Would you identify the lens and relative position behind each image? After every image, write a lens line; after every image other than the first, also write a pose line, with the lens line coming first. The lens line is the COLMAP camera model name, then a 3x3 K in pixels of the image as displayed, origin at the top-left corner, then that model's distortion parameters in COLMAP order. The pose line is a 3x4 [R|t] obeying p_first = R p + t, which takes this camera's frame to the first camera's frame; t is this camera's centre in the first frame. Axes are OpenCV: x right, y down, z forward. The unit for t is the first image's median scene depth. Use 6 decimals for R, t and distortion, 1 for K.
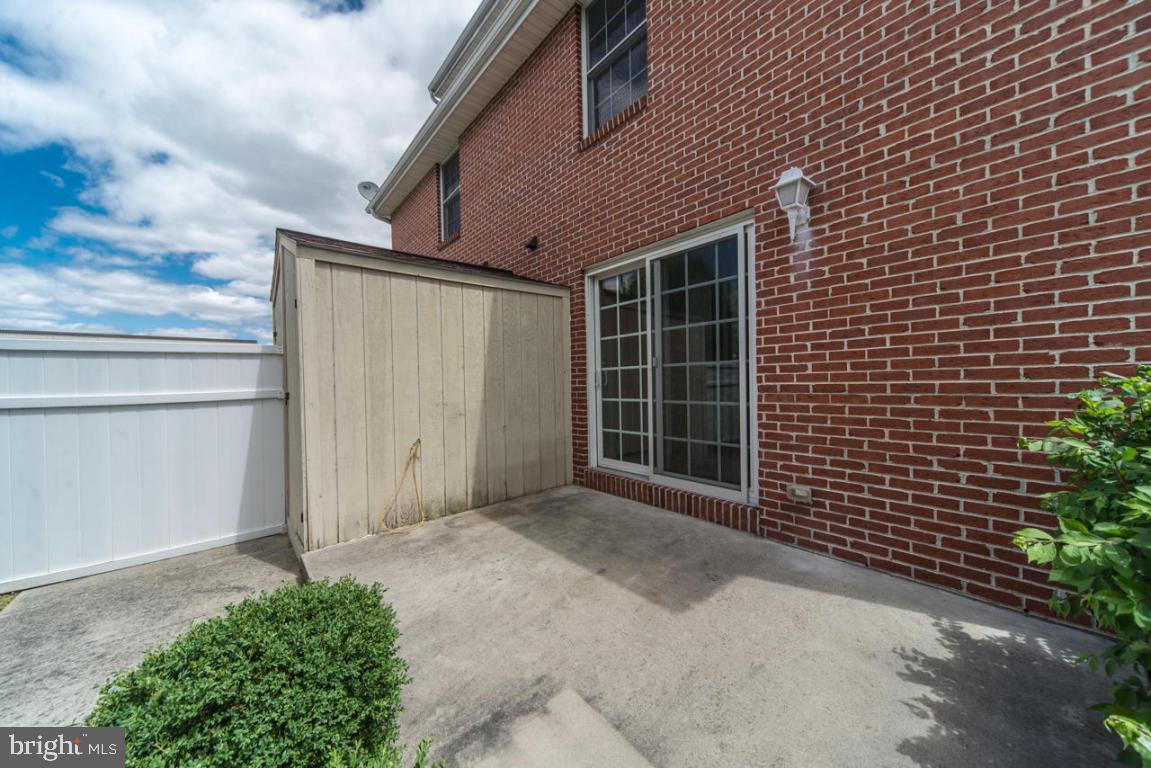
lens RADIAL K [[403.5, 0, 574.5], [0, 403.5, 390.1], [0, 0, 1]] dist [0.005662, -0.000207]
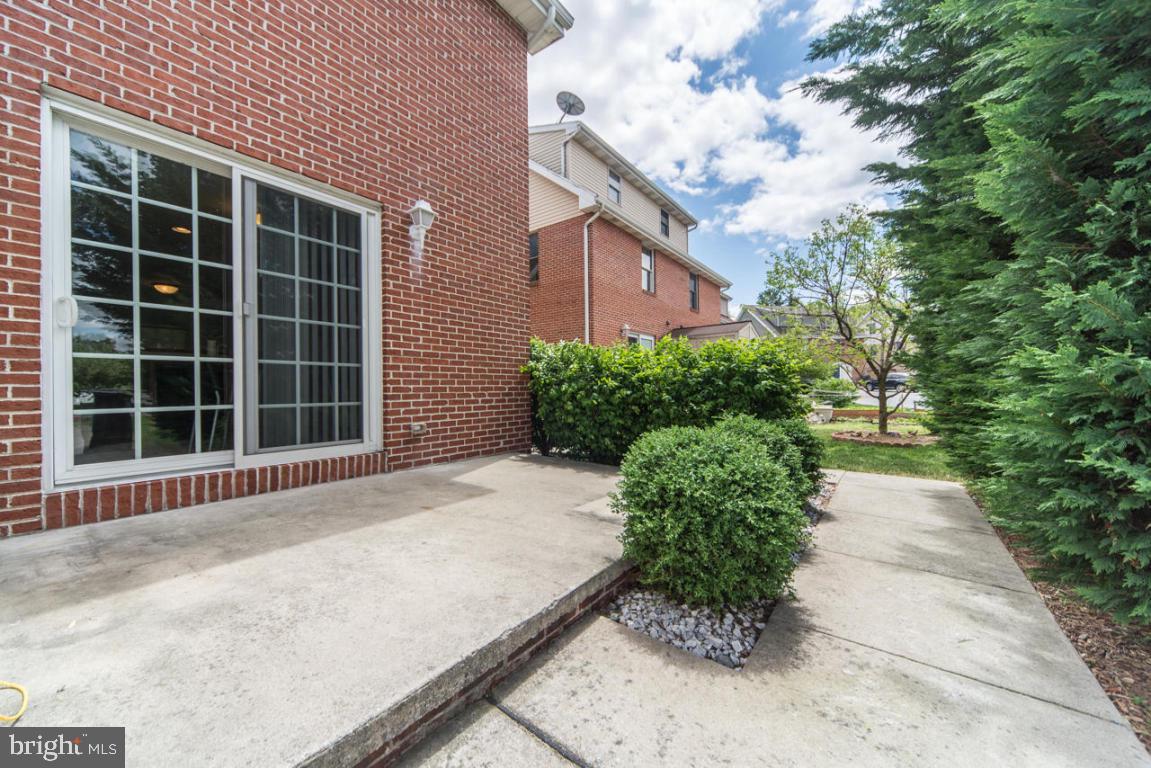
lens RADIAL K [[430.7, 0, 571.3], [0, 430.7, 387.8], [0, 0, 1]] dist [-0.000050, 0.000039]
pose [[-0.231874, 0.023320, 0.972466, -0.844078], [0.028107, 0.999456, -0.017265, 0.128249], [-0.972340, 0.023329, -0.232403, 0.676491]]
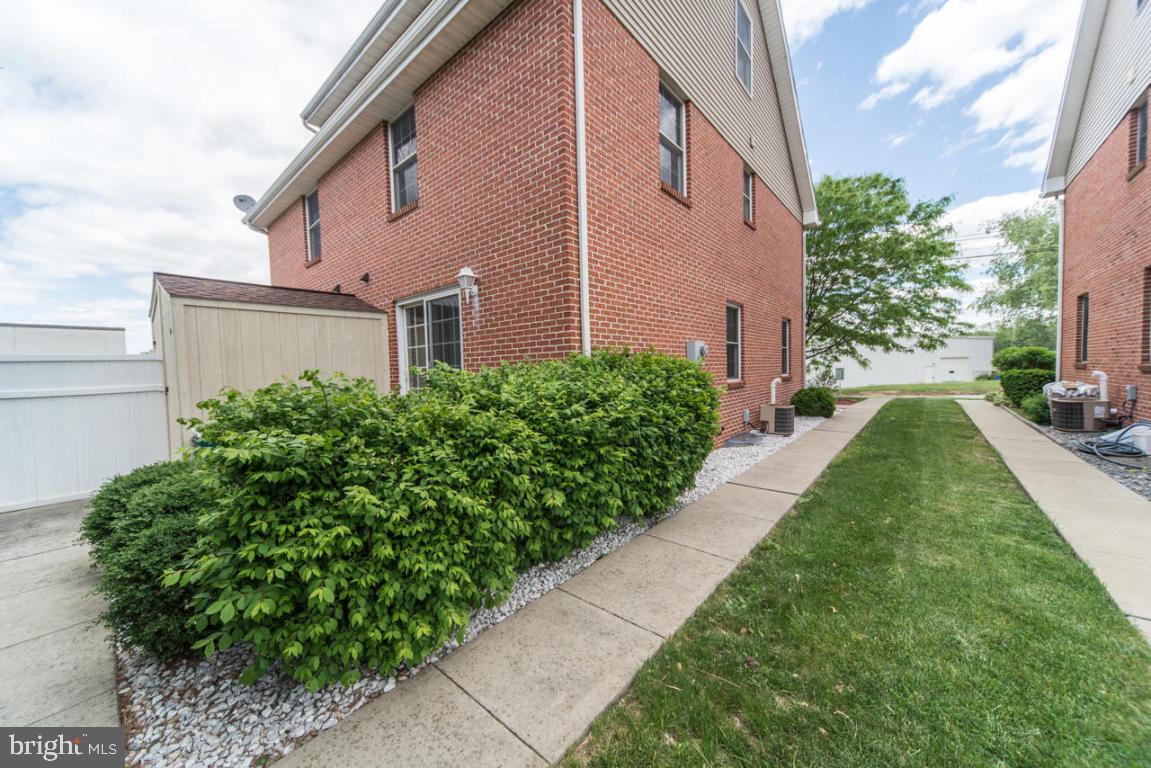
lens RADIAL K [[403.5, 0, 574.5], [0, 403.5, 390.1], [0, 0, 1]] dist [0.005662, -0.000207]
pose [[0.985410, -0.015619, 0.169478, 0.561664], [0.010806, 0.999513, 0.029283, -0.009806], [-0.169853, -0.027024, 0.985099, -0.790835]]
